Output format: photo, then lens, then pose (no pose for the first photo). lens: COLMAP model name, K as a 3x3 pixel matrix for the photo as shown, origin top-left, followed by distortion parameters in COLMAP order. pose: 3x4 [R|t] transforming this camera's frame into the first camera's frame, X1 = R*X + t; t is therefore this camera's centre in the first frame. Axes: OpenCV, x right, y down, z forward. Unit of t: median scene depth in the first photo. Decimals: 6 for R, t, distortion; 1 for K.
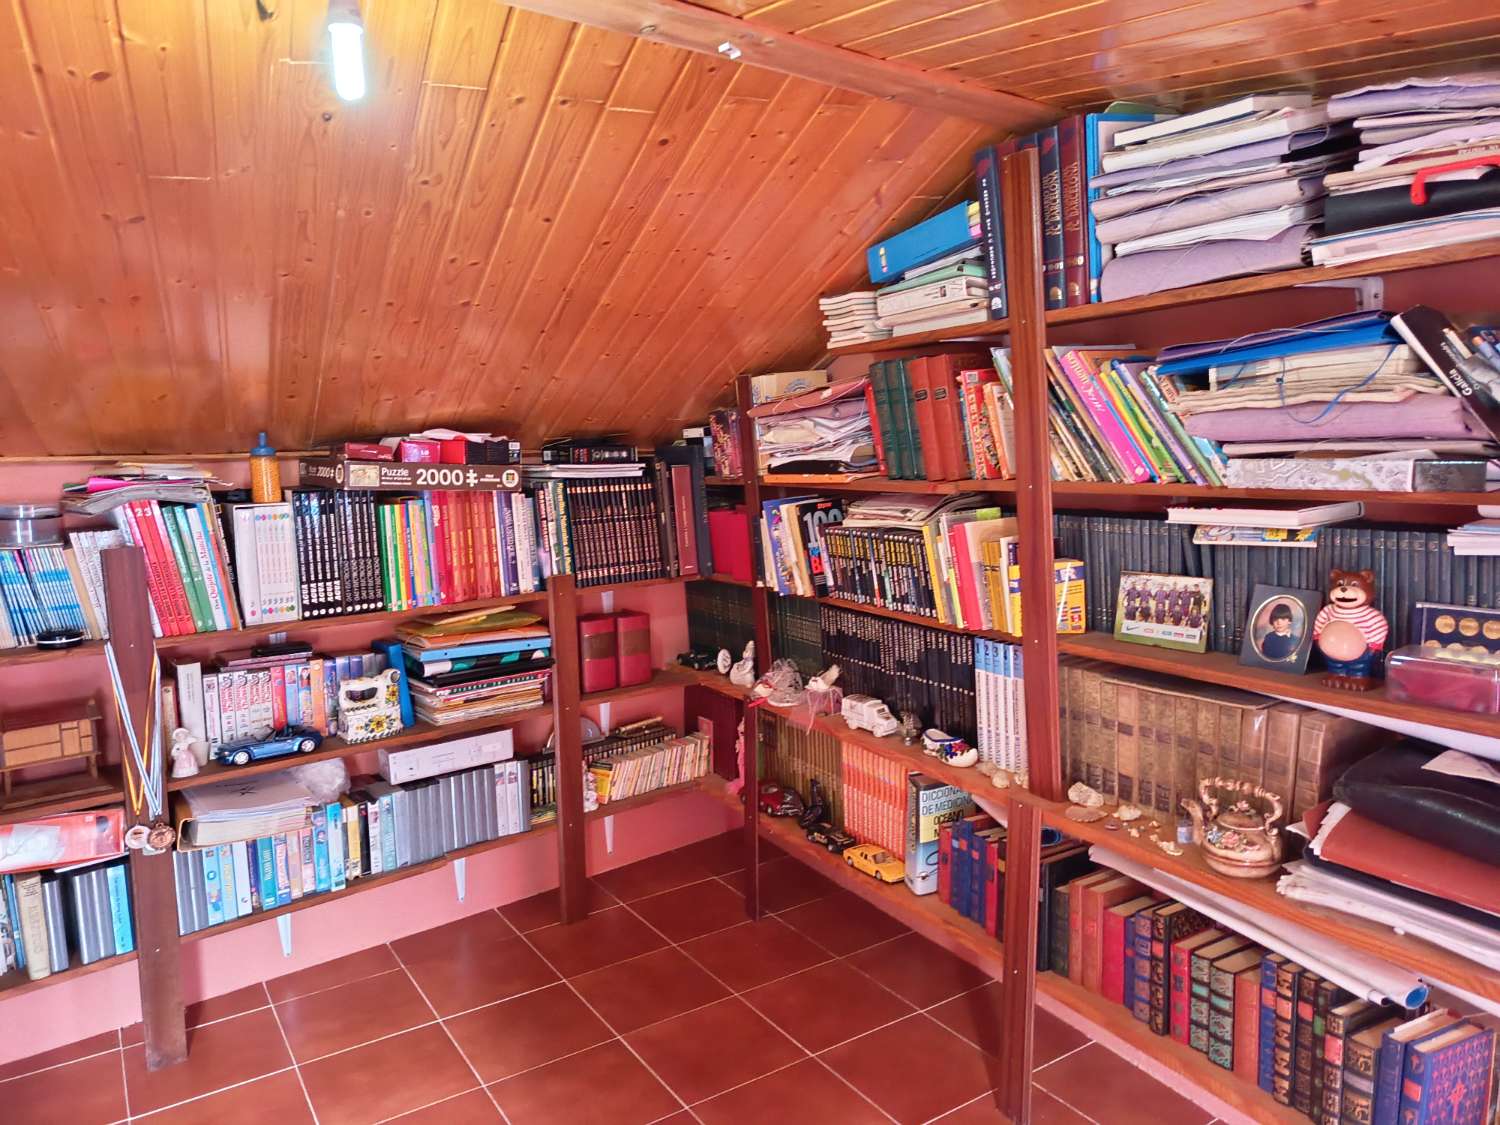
lens RADIAL K [[1042.8, 0, 761.2], [0, 1042.8, 554.3], [0, 0, 1]] dist [0.049735, -0.045468]
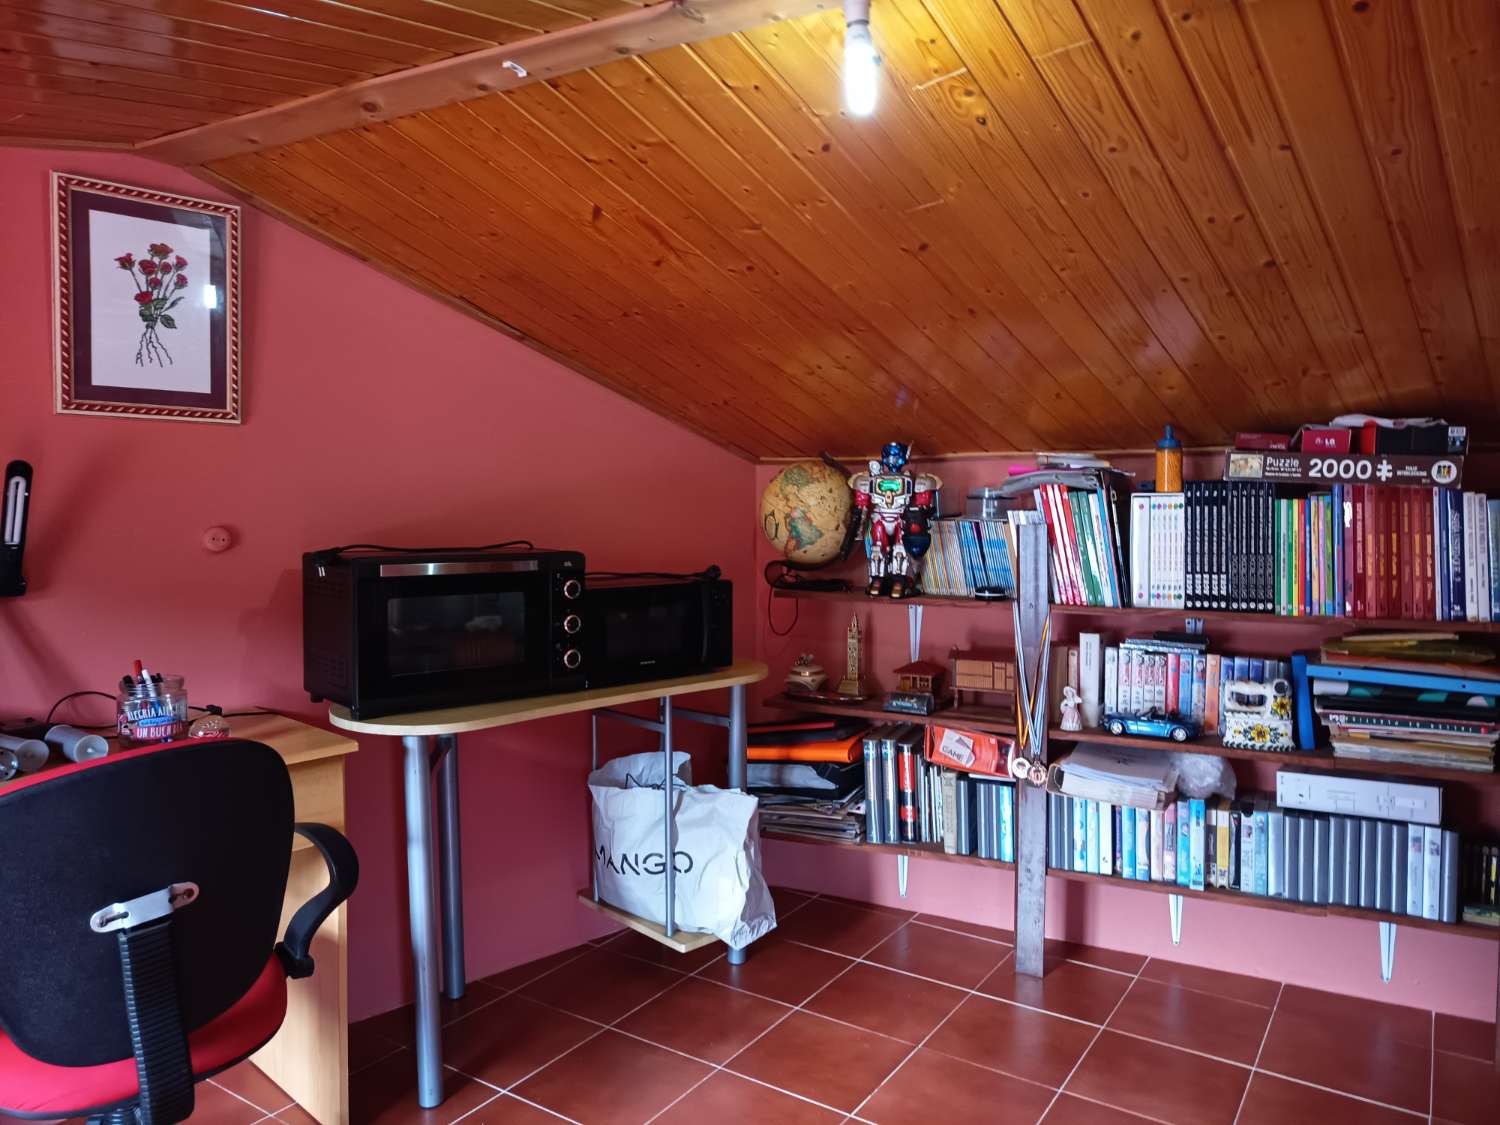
lens RADIAL K [[1042.8, 0, 755.9], [0, 1042.8, 551.1], [0, 0, 1]] dist [0.049735, -0.045468]
pose [[0.393404, 0.066733, -0.916941, 0.314903], [-0.103038, 0.994279, 0.028154, 0.020330], [0.913574, 0.083404, 0.398029, 0.209709]]
